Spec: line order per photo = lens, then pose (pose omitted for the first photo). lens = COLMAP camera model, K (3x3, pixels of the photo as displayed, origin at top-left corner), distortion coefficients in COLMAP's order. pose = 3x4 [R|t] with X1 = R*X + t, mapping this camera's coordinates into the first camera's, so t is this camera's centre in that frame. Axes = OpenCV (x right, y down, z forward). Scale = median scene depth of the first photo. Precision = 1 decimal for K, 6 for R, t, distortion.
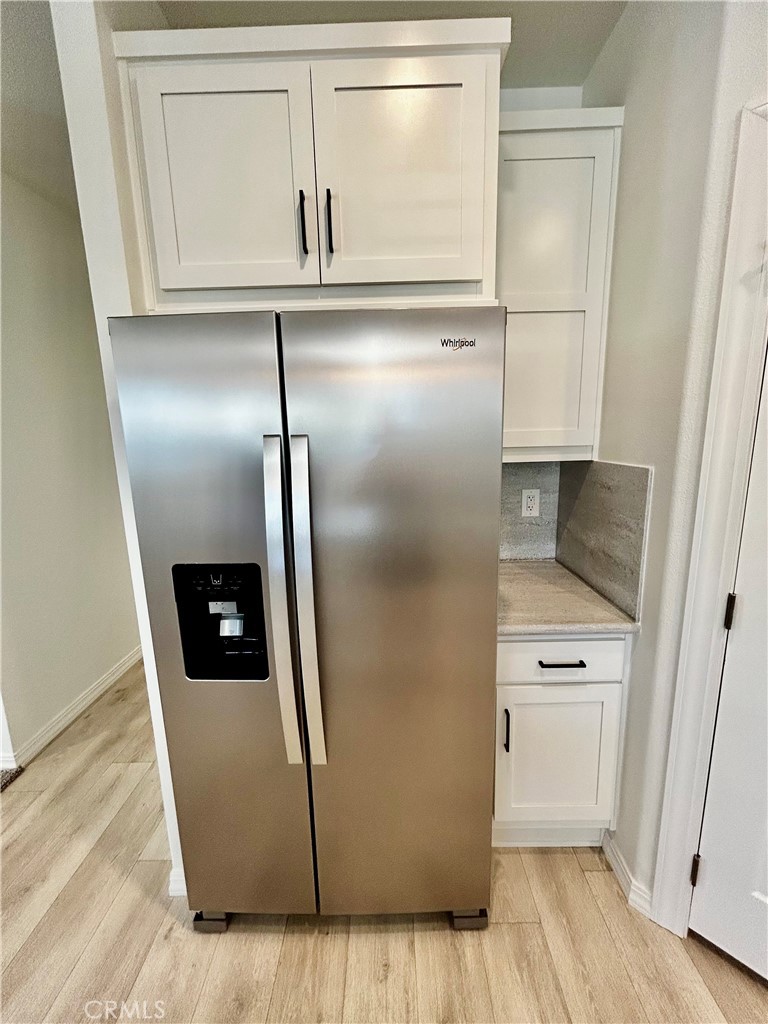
lens RADIAL K [[415.2, 0, 381.8], [0, 415.2, 515.3], [0, 0, 1]] dist [-0.002031, 0.000986]
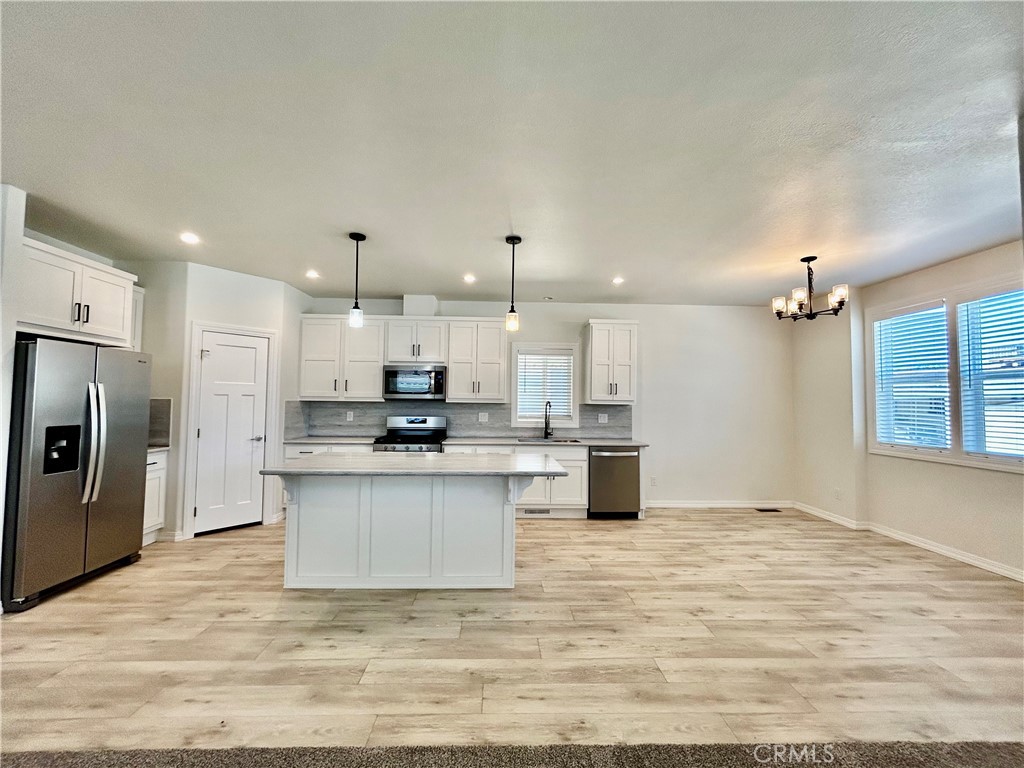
lens RADIAL K [[415.2, 0, 511.9], [0, 415.2, 383.0], [0, 0, 1]] dist [-0.002031, 0.000986]
pose [[-0.042073, 0.071479, 0.996554, -2.820968], [0.177151, 0.982167, -0.062968, 0.458528], [-0.983284, 0.173891, -0.053985, -1.573470]]
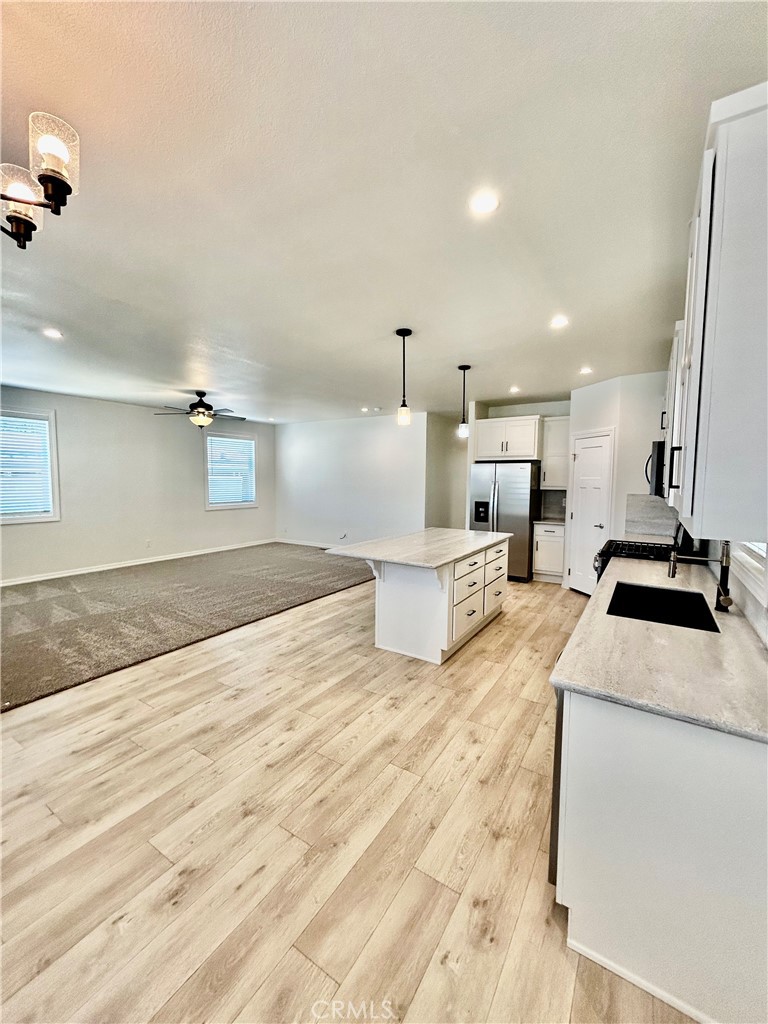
lens RADIAL K [[415.2, 0, 386.8], [0, 415.2, 512.6], [0, 0, 1]] dist [-0.002031, 0.000986]
pose [[0.847462, 0.076009, -0.525386, 1.406846], [-0.128338, 0.989674, -0.063834, 0.724690], [0.515109, 0.121524, 0.848466, -4.202891]]
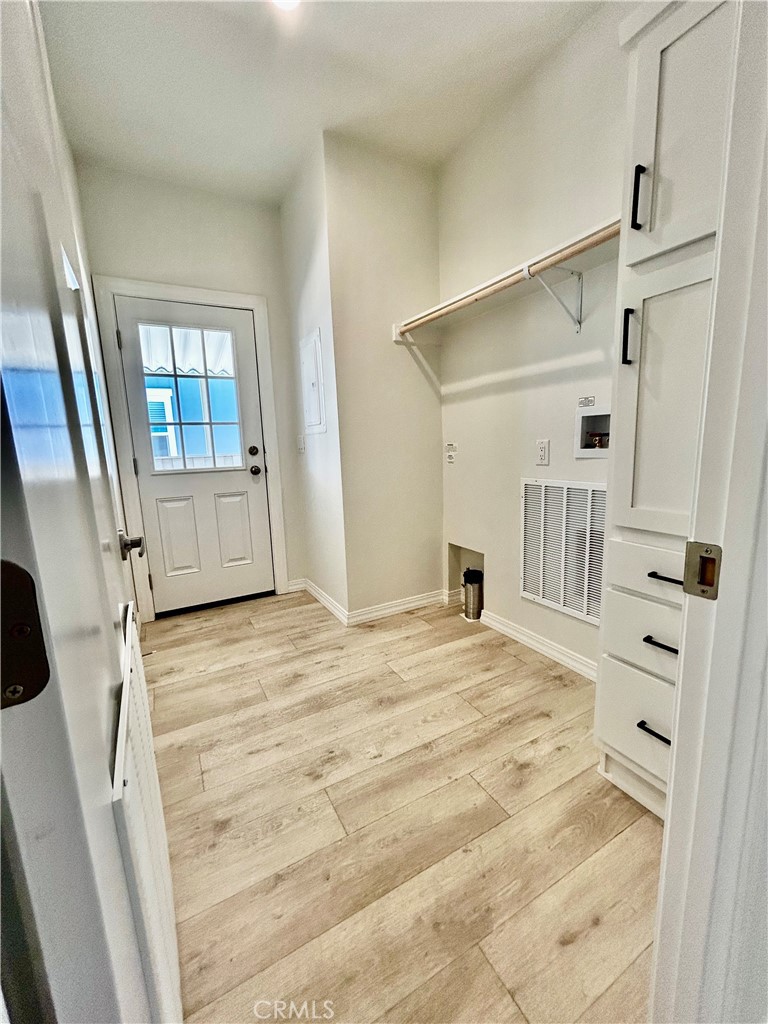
lens RADIAL K [[415.2, 0, 386.1], [0, 415.2, 510.5], [0, 0, 1]] dist [-0.002031, 0.000986]
pose [[-0.485163, -0.107405, 0.867802, -0.782892], [0.213011, 0.948015, 0.236420, 0.655952], [-0.848082, 0.299554, -0.437063, -1.923085]]
